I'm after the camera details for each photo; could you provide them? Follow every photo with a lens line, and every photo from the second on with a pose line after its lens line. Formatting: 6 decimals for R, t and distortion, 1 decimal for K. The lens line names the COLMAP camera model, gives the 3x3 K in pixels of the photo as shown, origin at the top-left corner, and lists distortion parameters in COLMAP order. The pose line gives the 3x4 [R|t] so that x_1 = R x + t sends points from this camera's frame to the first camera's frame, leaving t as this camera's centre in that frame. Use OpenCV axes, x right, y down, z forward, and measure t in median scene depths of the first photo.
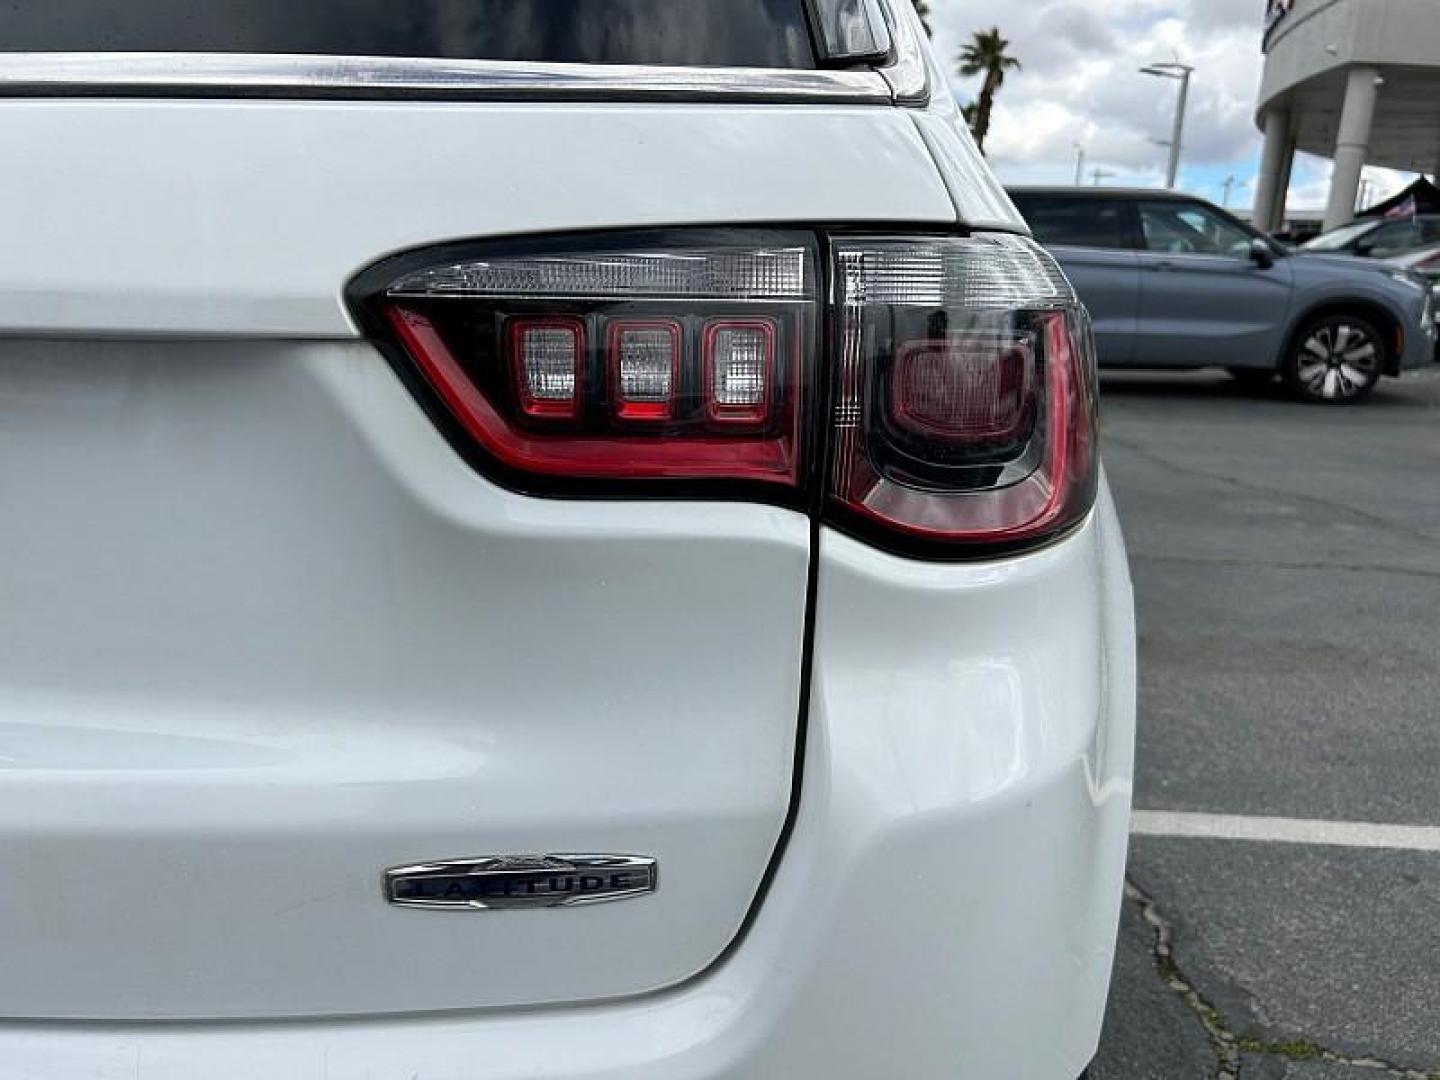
lens RADIAL K [[1127.7, 0, 720.0], [0, 1127.7, 540.0], [0, 0, 1]] dist [0.072380, -0.092212]
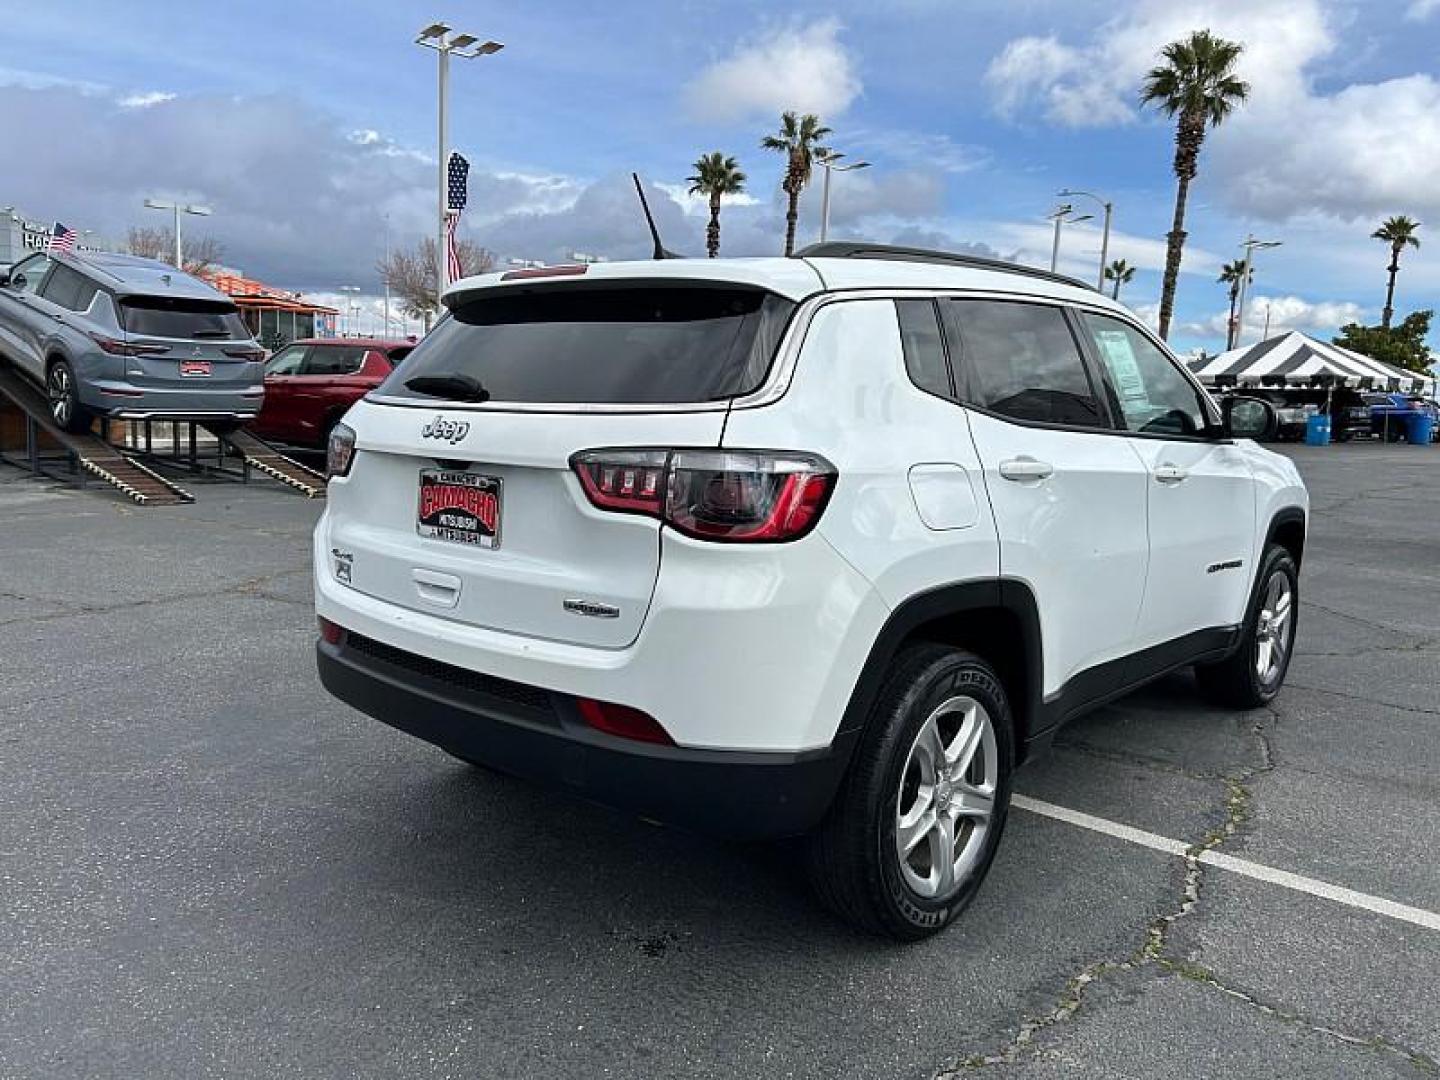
lens RADIAL K [[1118.9, 0, 713.5], [0, 1118.9, 546.3], [0, 0, 1]] dist [0.028680, -0.009497]
pose [[0.798000, 0.090946, -0.595756, 0.427088], [-0.161083, 0.984769, -0.065436, 0.048010], [0.580731, 0.148184, 0.800496, -0.327656]]
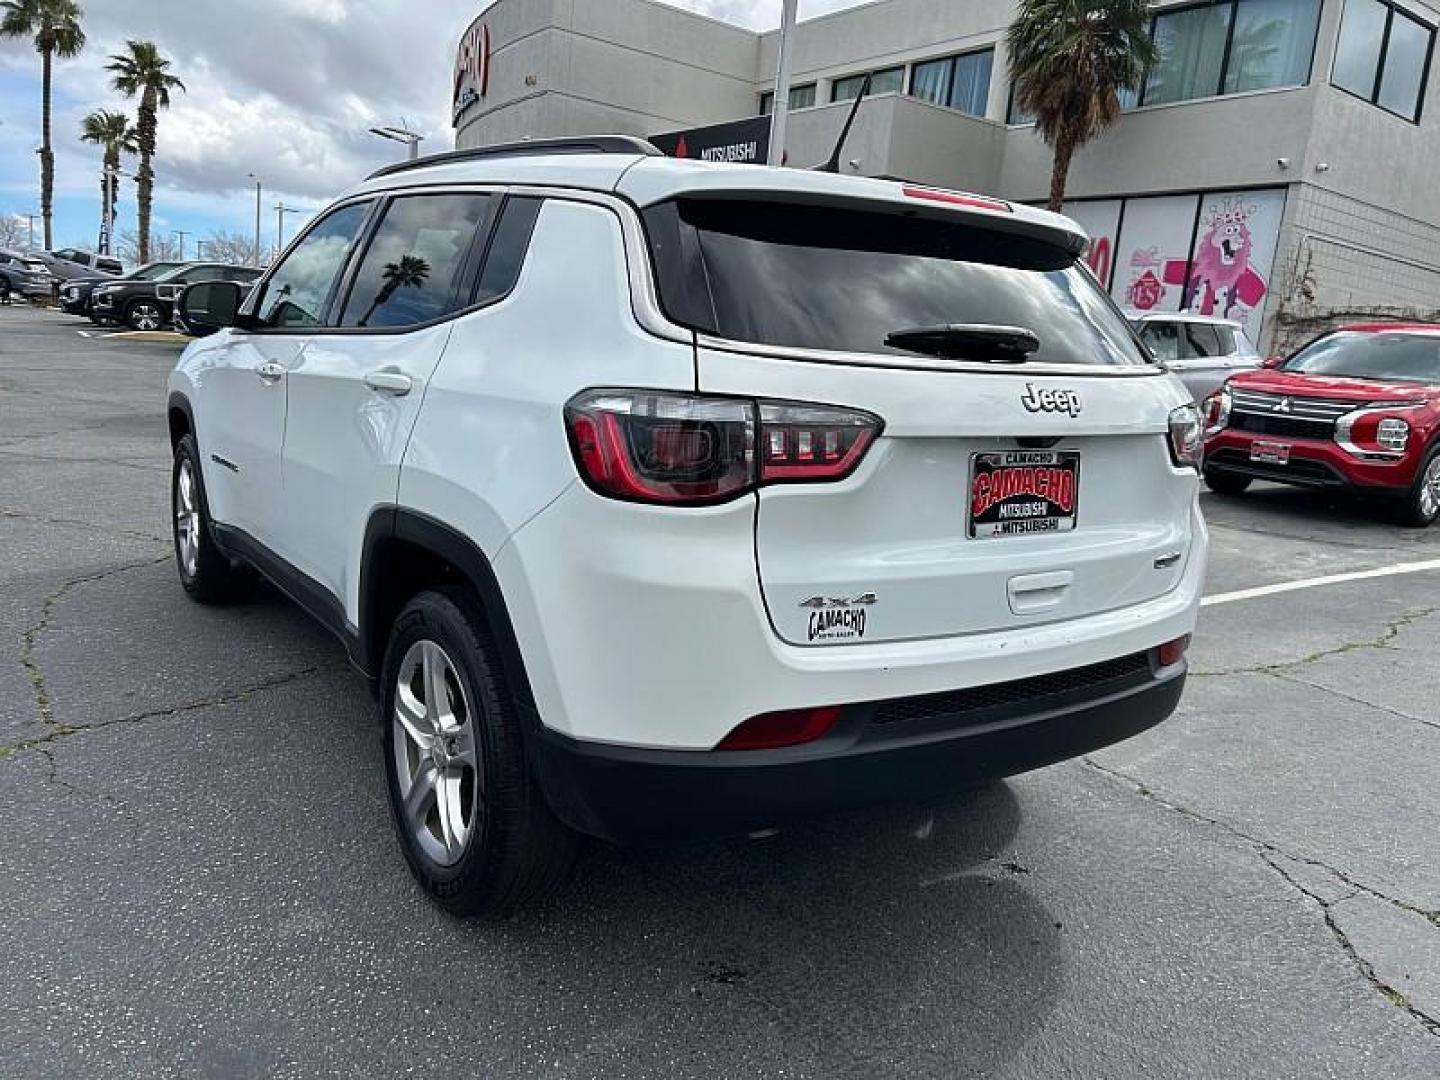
lens RADIAL K [[1118.9, 0, 713.5], [0, 1118.9, 546.3], [0, 0, 1]] dist [0.028680, -0.009497]
pose [[0.768761, -0.092794, 0.632768, -0.712946], [0.103616, 0.994417, 0.019944, -0.000973], [-0.631086, 0.050233, 0.774085, -0.198725]]
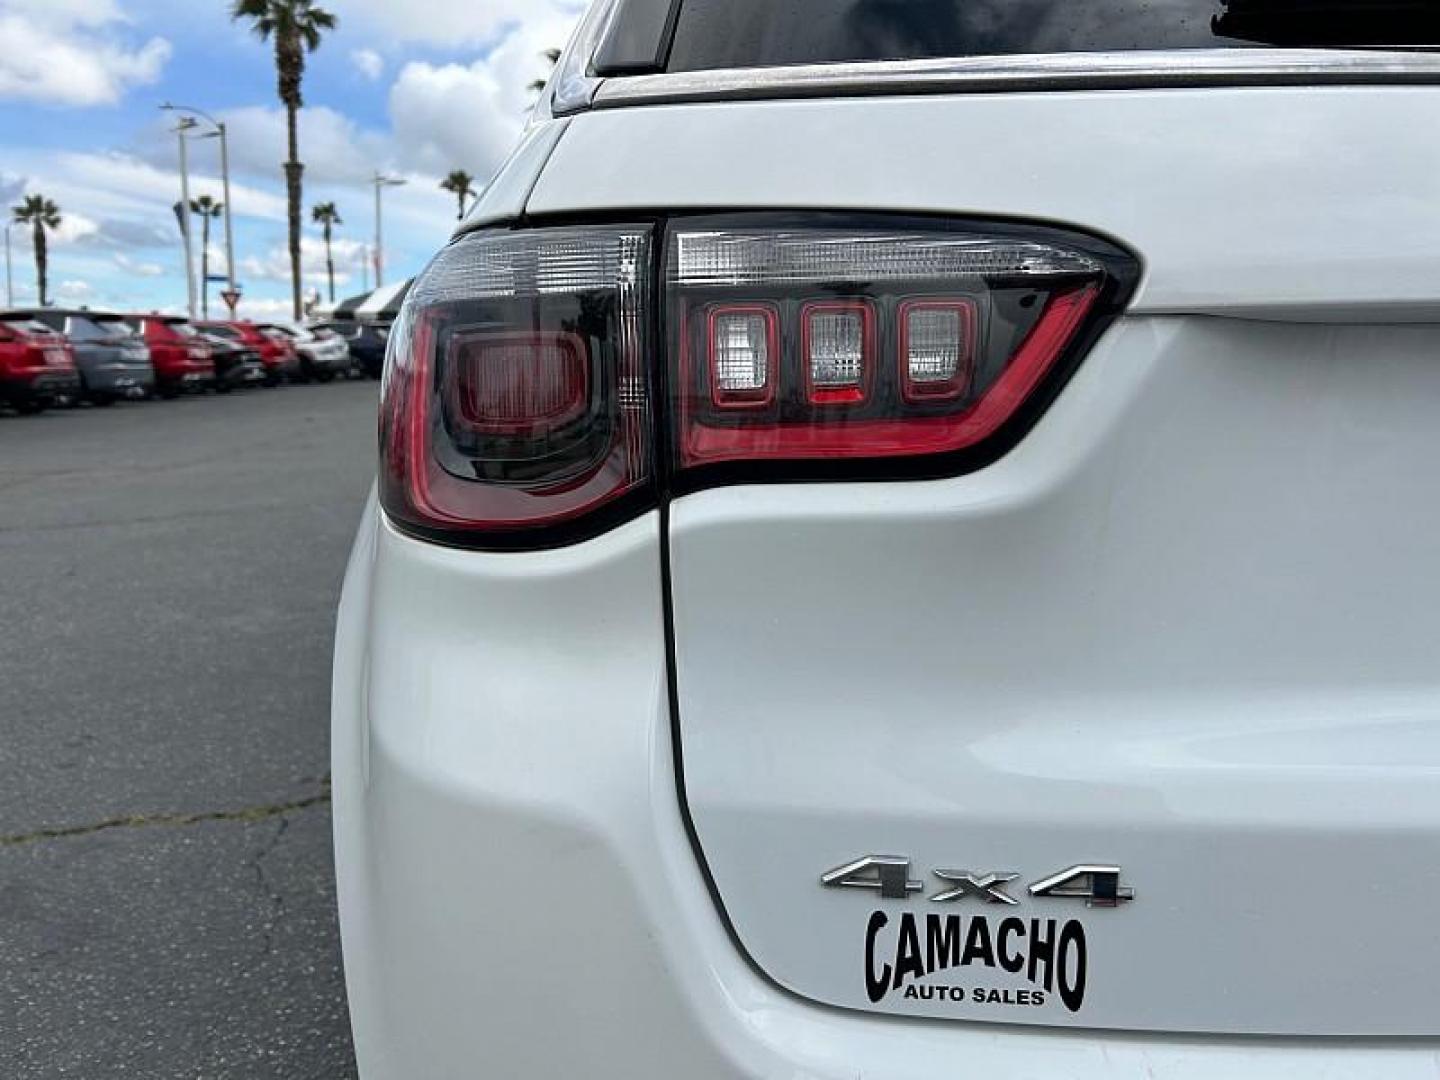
lens RADIAL K [[1126.0, 0, 722.9], [0, 1126.0, 509.3], [0, 0, 1]] dist [0.000216, -0.001300]
pose [[0.986844, -0.042918, 0.155877, -0.372149], [0.058404, 0.993650, -0.096167, 0.003032], [-0.150760, 0.104006, 0.983084, 0.034338]]
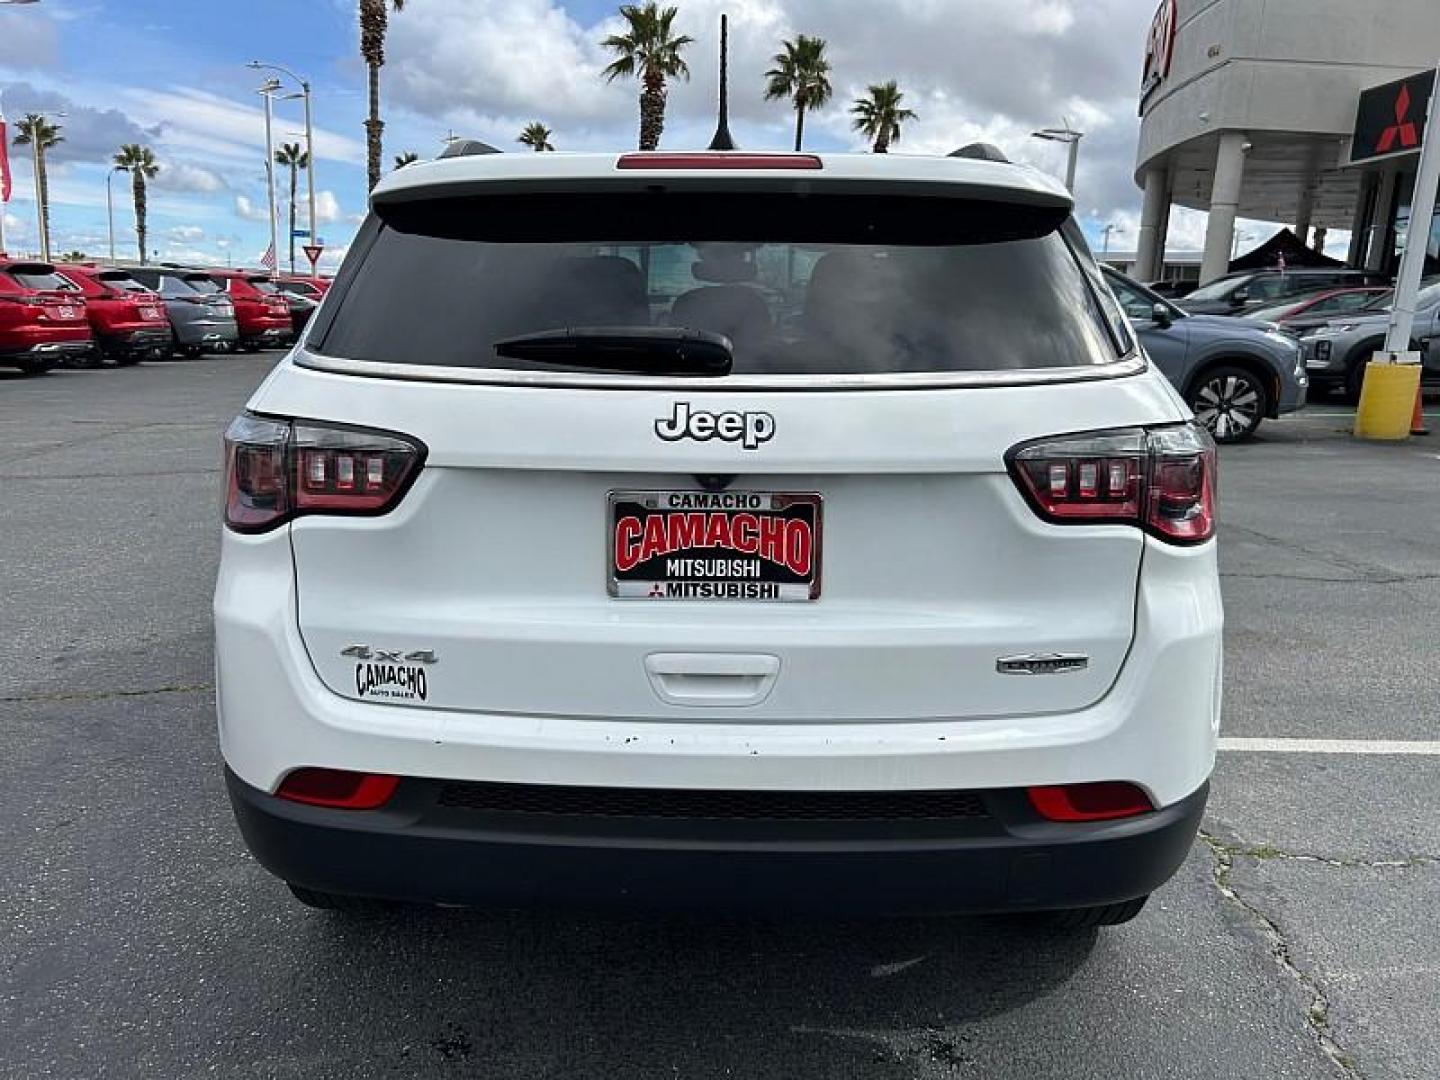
lens RADIAL K [[1118.9, 0, 713.5], [0, 1118.9, 546.3], [0, 0, 1]] dist [0.028680, -0.009497]
pose [[0.996947, -0.018650, 0.075818, -0.208028], [0.020542, 0.999495, -0.024253, 0.011678], [-0.075327, 0.025737, 0.996827, -0.298553]]
